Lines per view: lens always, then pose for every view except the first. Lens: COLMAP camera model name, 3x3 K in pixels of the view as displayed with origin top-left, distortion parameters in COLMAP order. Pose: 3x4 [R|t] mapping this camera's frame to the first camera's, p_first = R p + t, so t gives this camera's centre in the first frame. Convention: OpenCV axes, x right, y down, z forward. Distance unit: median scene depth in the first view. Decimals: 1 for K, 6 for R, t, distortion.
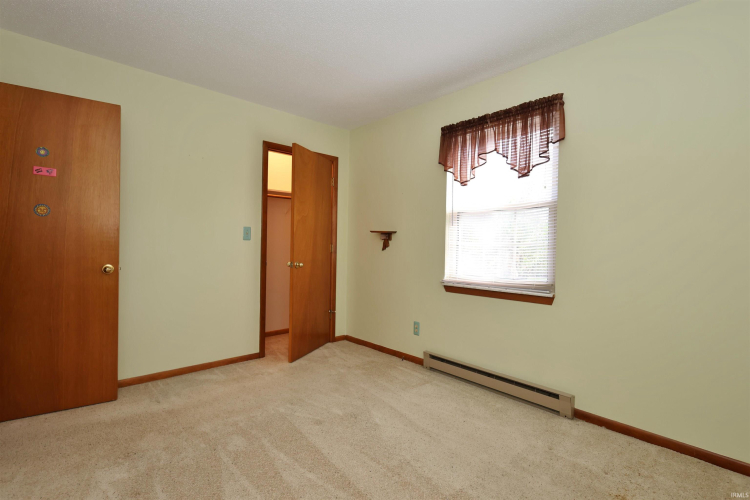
lens RADIAL K [[365.8, 0, 375.0], [0, 365.8, 250.0], [0, 0, 1]] dist [0.037608, -0.000054]
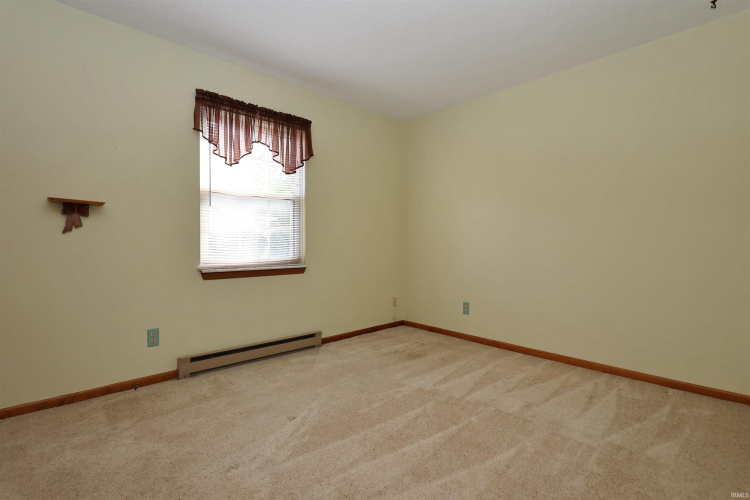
lens RADIAL K [[352.4, 0, 375.0], [0, 352.4, 250.0], [0, 0, 1]] dist [0.002283, -0.000179]
pose [[-0.018527, -0.041838, 0.998953, -0.669721], [0.001009, 0.999123, 0.041864, 0.006058], [-0.999828, 0.001784, -0.018469, 0.617112]]
